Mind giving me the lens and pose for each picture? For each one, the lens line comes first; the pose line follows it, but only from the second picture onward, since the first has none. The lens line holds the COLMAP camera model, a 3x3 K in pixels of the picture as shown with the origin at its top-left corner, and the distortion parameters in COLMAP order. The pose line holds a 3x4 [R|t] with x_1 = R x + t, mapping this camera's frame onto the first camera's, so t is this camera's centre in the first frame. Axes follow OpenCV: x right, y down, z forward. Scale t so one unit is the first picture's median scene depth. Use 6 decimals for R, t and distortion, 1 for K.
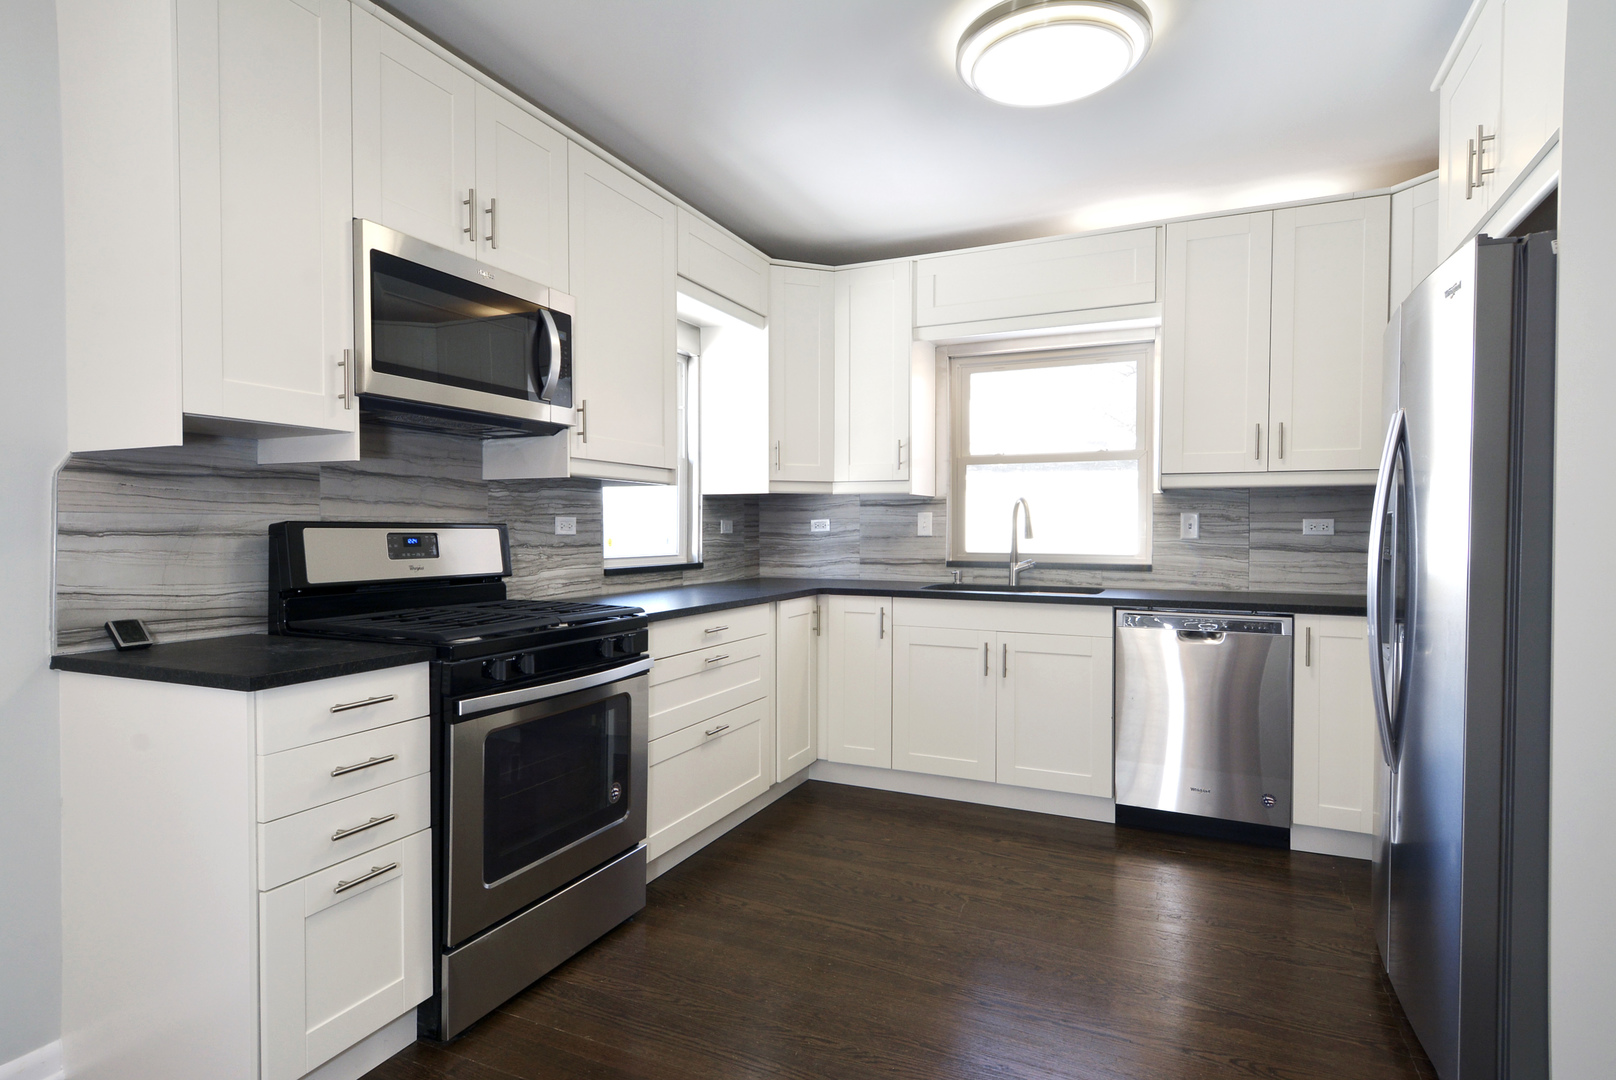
lens RADIAL K [[835.8, 0, 812.6], [0, 835.8, 509.6], [0, 0, 1]] dist [0.004356, -0.000118]
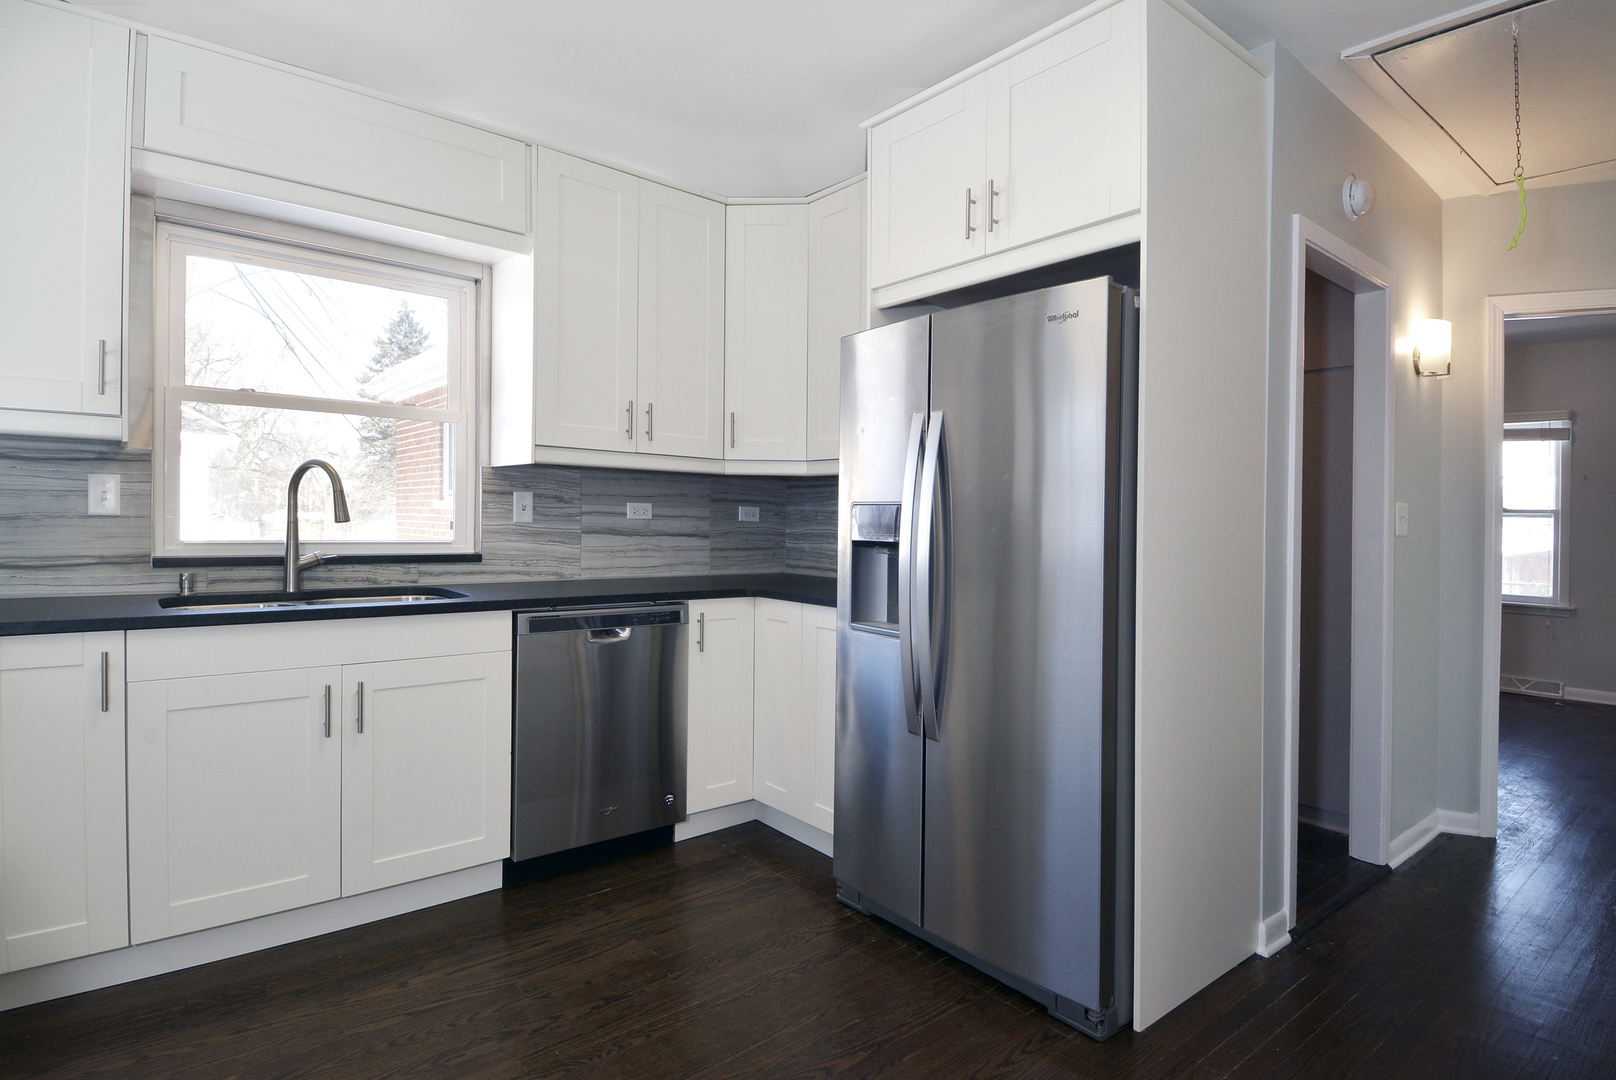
lens RADIAL K [[835.8, 0, 812.6], [0, 835.8, 509.6], [0, 0, 1]] dist [0.004356, -0.000118]
pose [[0.434153, 0.014564, 0.900721, -0.194530], [-0.040051, 0.999193, 0.003148, 0.007447], [-0.899948, -0.037442, 0.434386, 0.361714]]
